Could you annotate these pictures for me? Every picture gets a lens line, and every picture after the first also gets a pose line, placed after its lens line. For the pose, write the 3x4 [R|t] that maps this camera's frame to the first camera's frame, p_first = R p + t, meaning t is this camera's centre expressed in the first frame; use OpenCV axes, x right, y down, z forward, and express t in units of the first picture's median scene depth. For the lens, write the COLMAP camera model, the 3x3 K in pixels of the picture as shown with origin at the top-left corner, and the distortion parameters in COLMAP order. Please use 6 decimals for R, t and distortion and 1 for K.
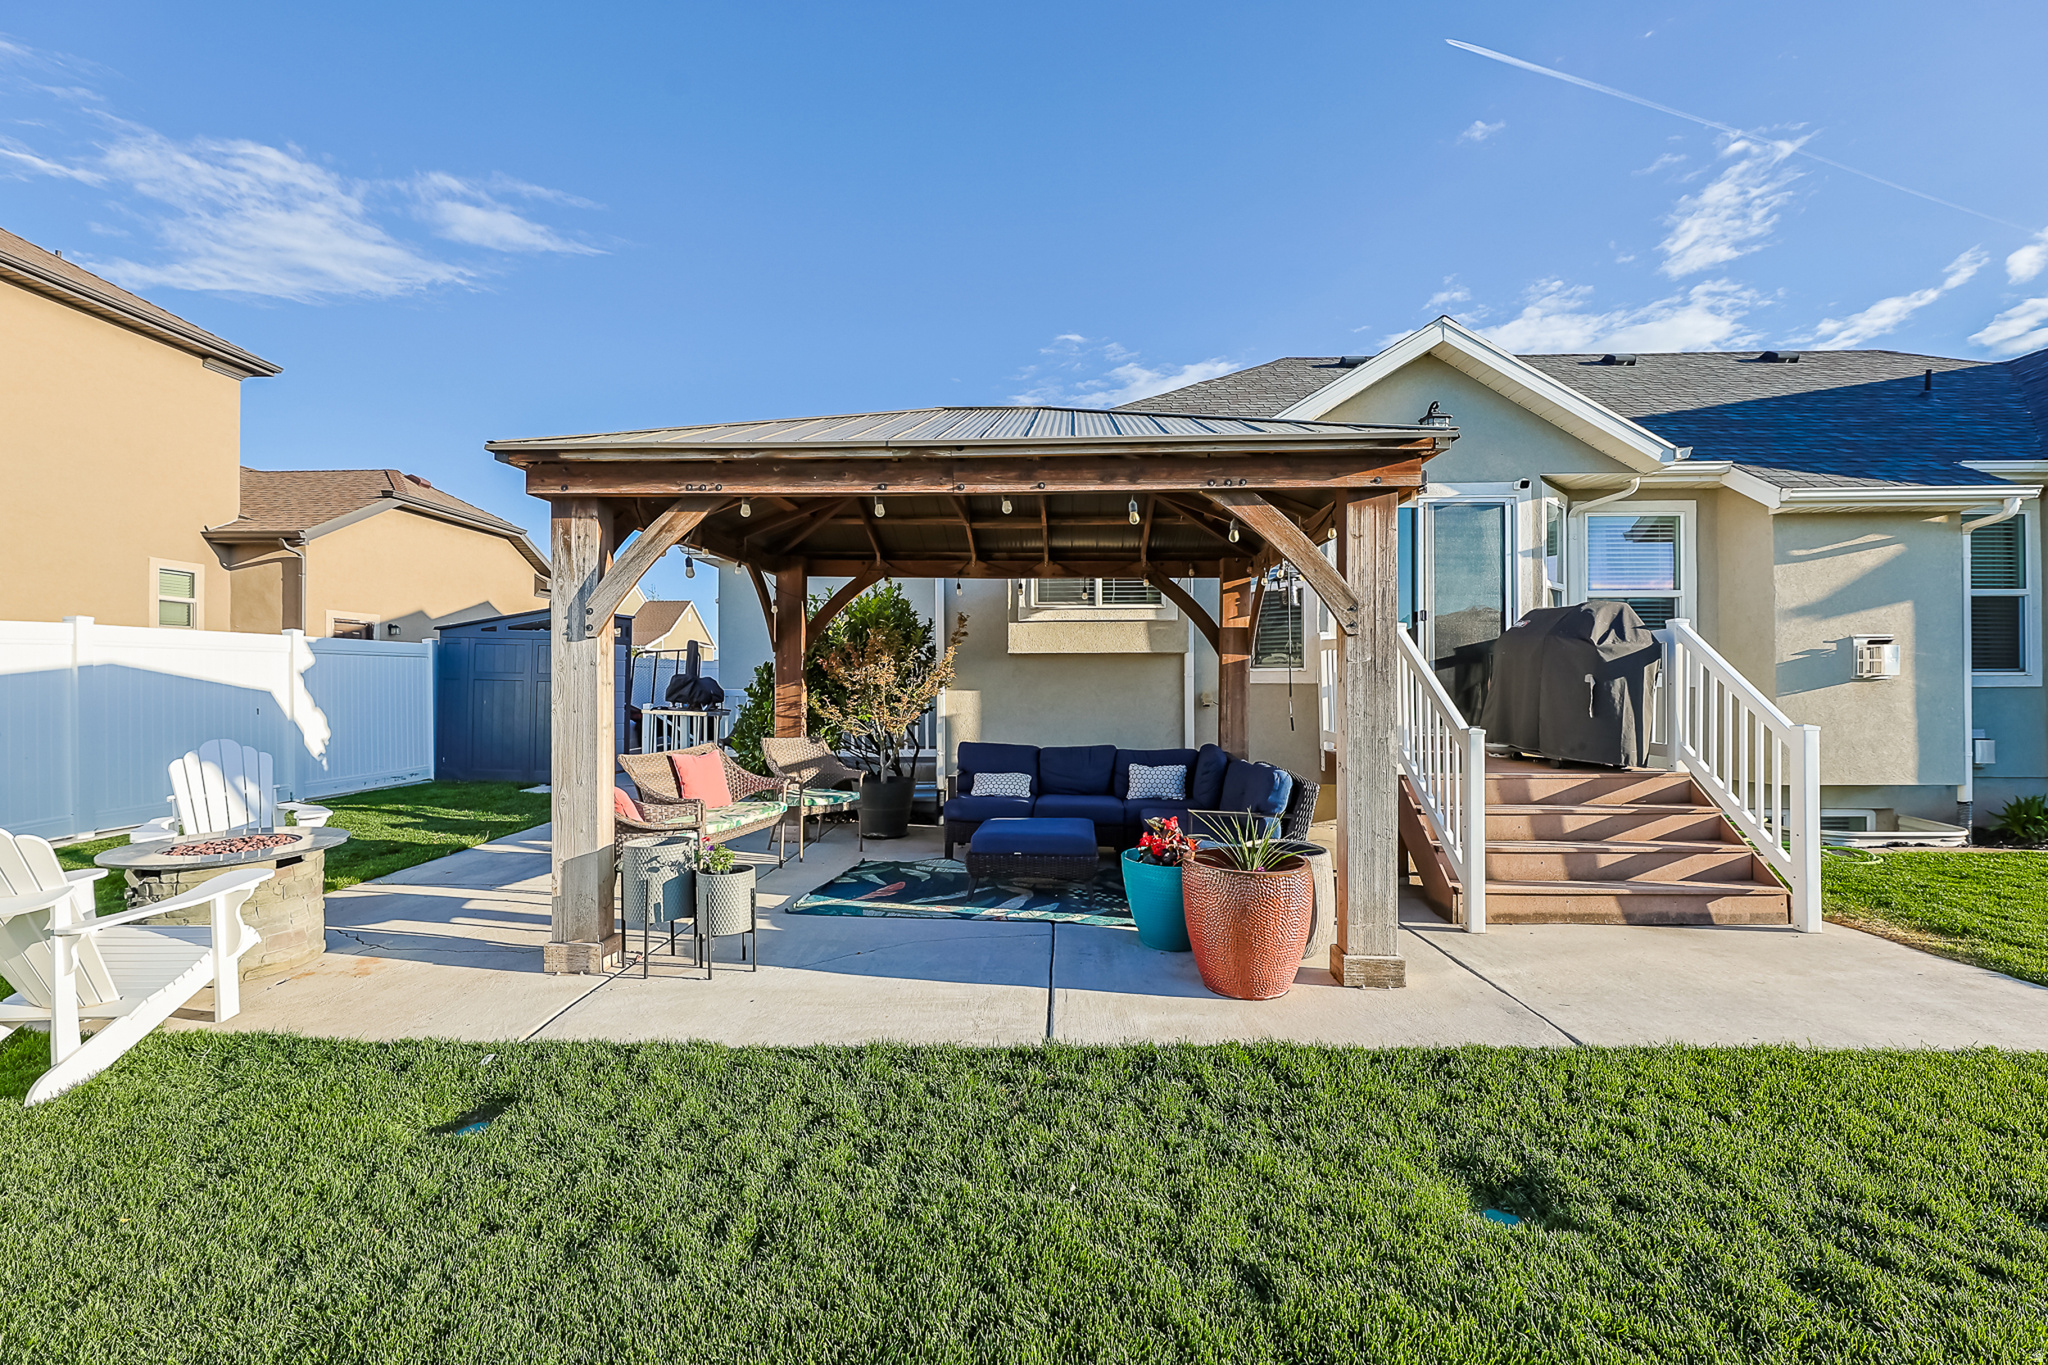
lens RADIAL K [[869.4, 0, 1024.0], [0, 869.4, 682.5], [0, 0, 1]] dist [0.005348, 0.000090]
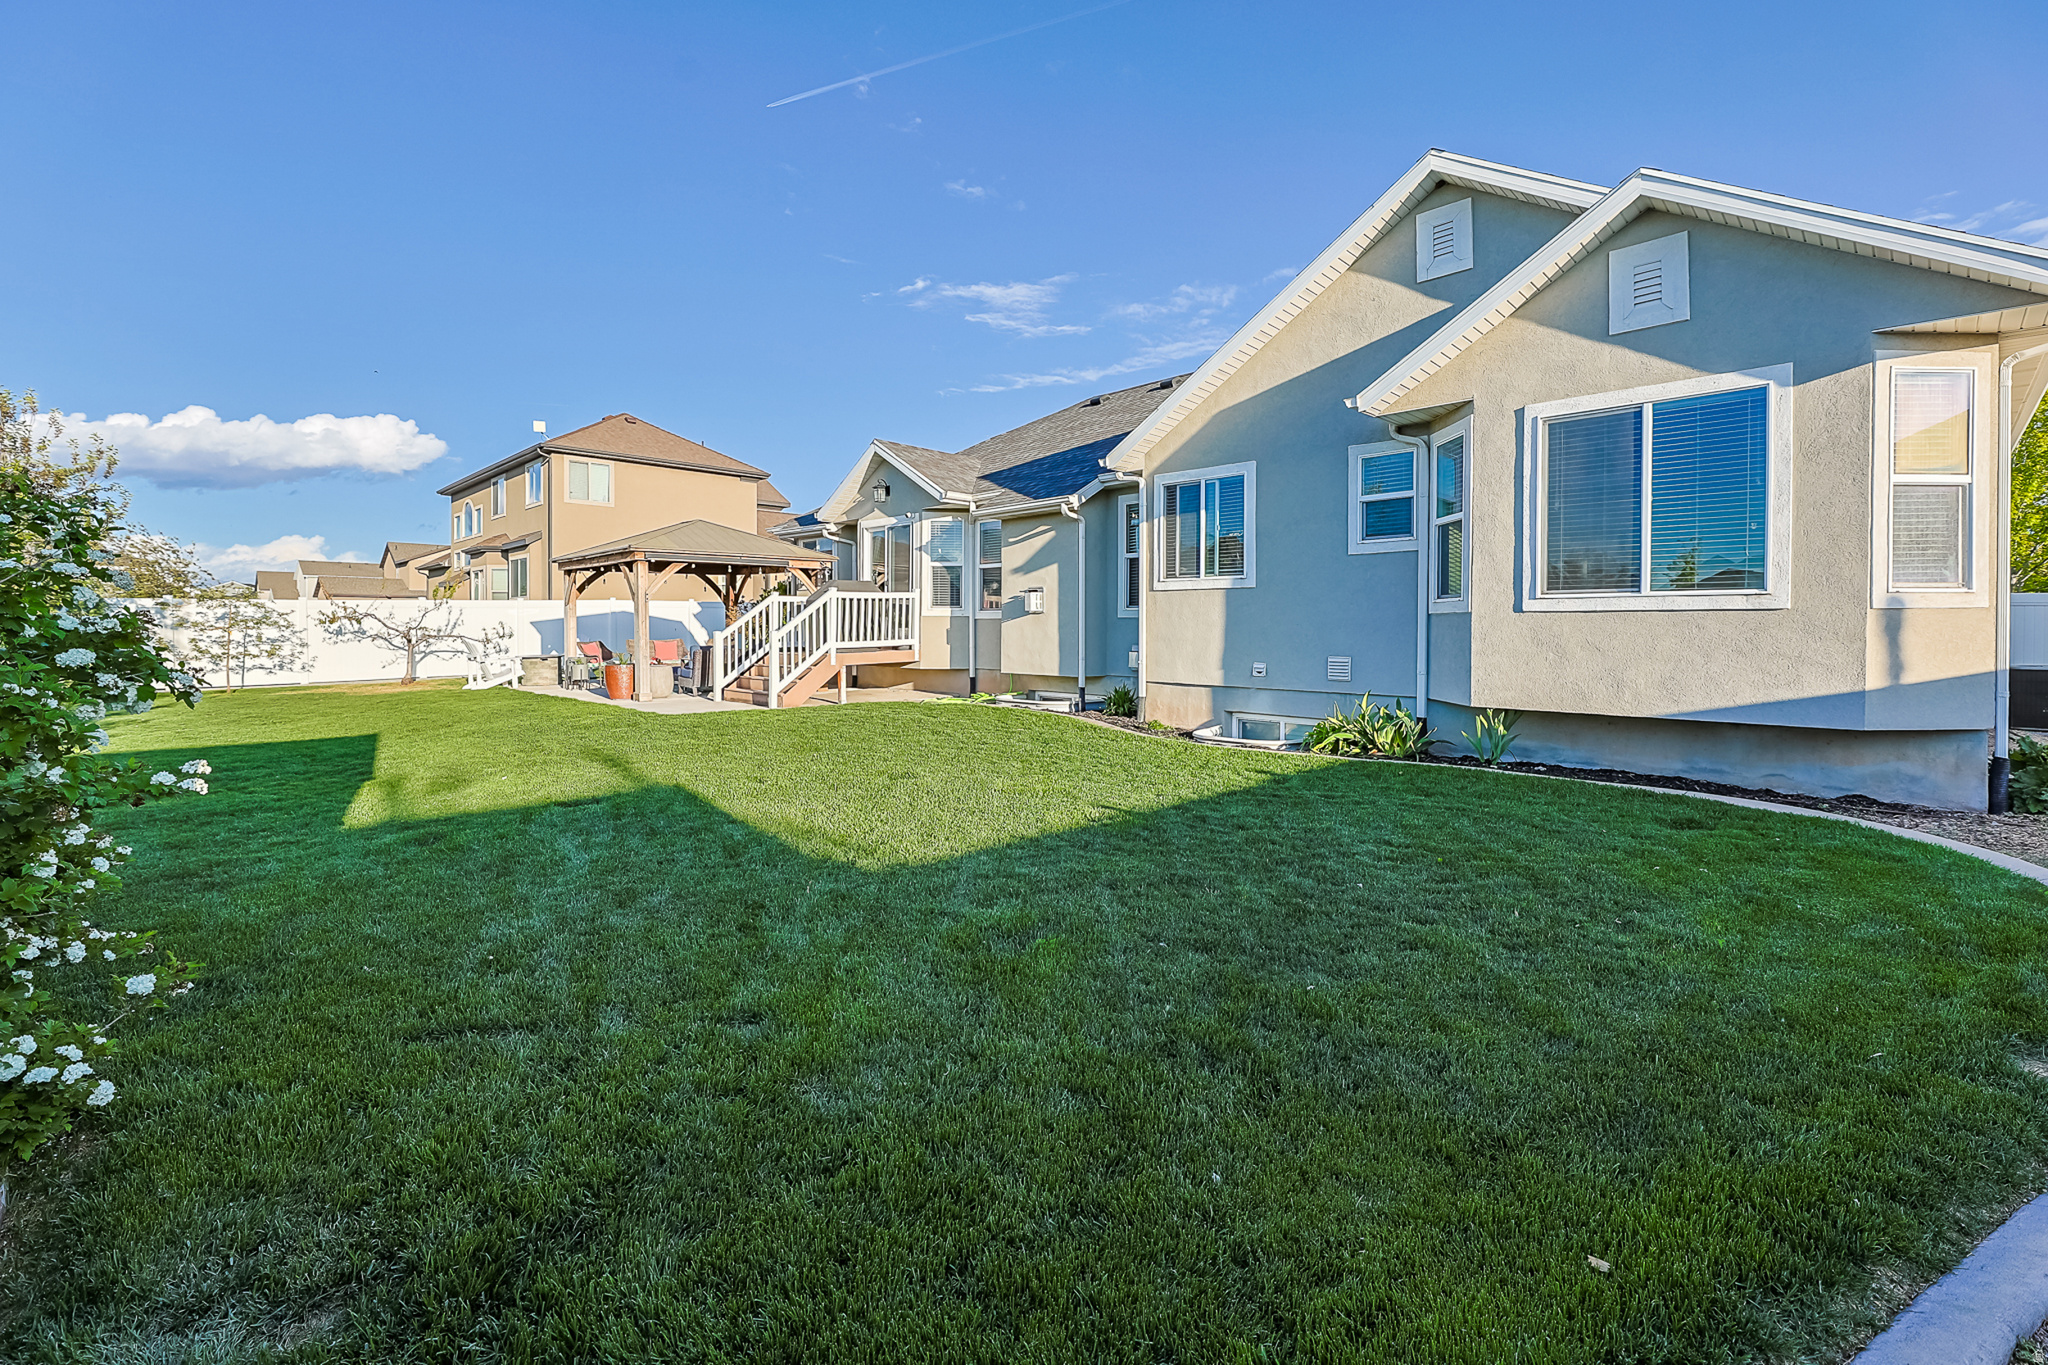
lens RADIAL K [[880.4, 0, 1046.8], [0, 880.4, 629.2], [0, 0, 1]] dist [0.001403, 0.000318]
pose [[0.724543, 0.005130, -0.689211, 2.355121], [-0.002302, 0.999985, 0.005023, 0.021541], [0.689226, -0.002053, 0.724544, -0.253883]]
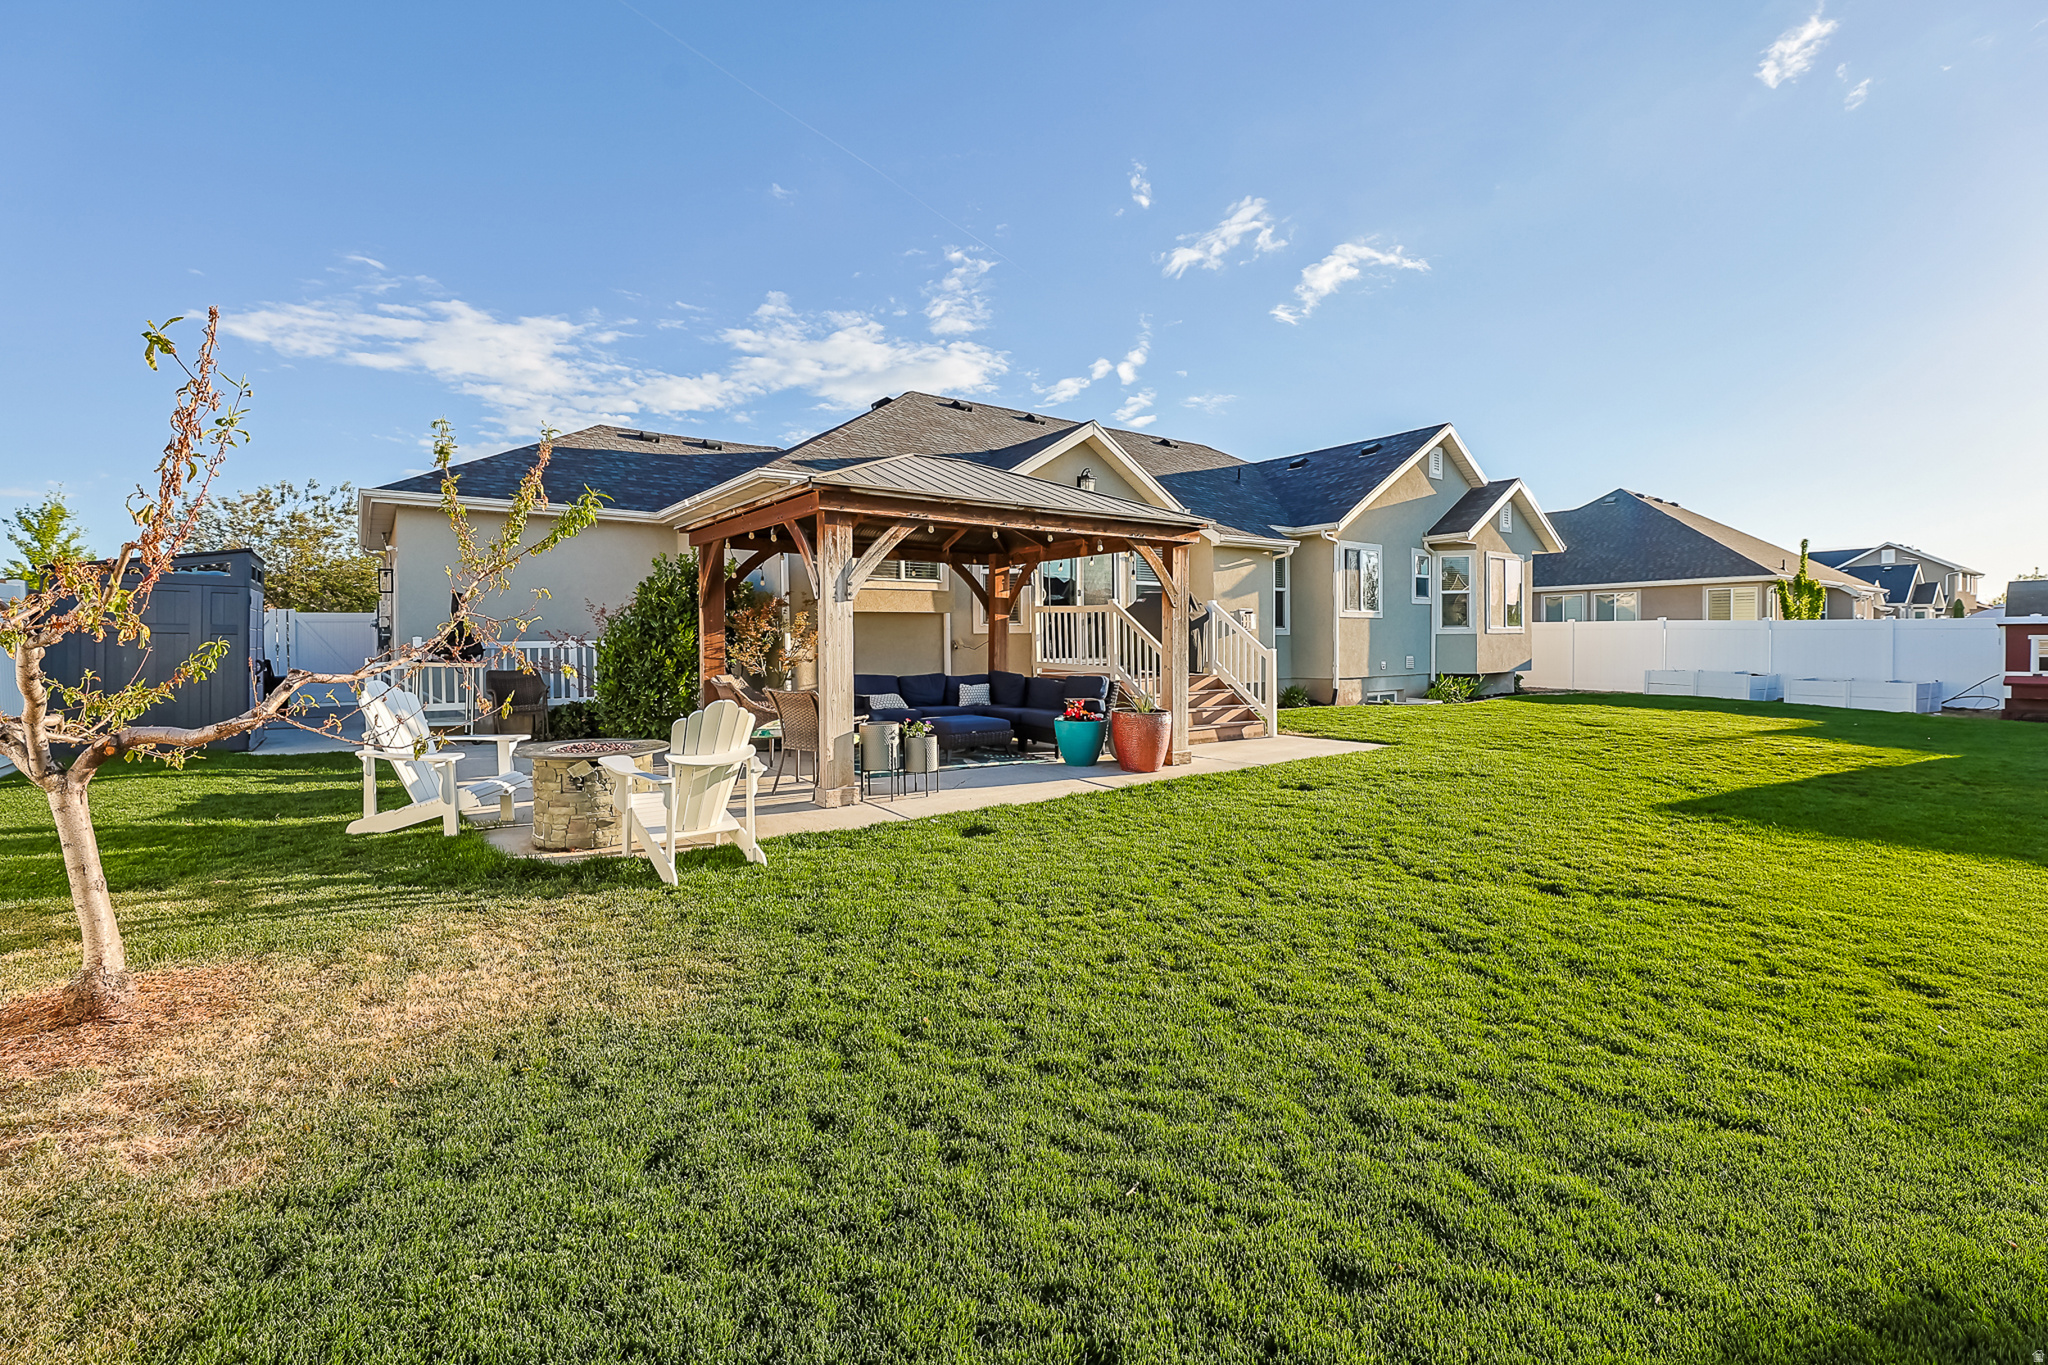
lens RADIAL K [[906.8, 0, 1012.3], [0, 906.8, 647.9], [0, 0, 1]] dist [-0.000995, -0.000064]
pose [[0.786105, -0.008665, 0.618032, -0.806680], [0.006774, 0.999962, 0.005404, 0.021084], [-0.618055, -0.000061, 0.786135, -0.333821]]
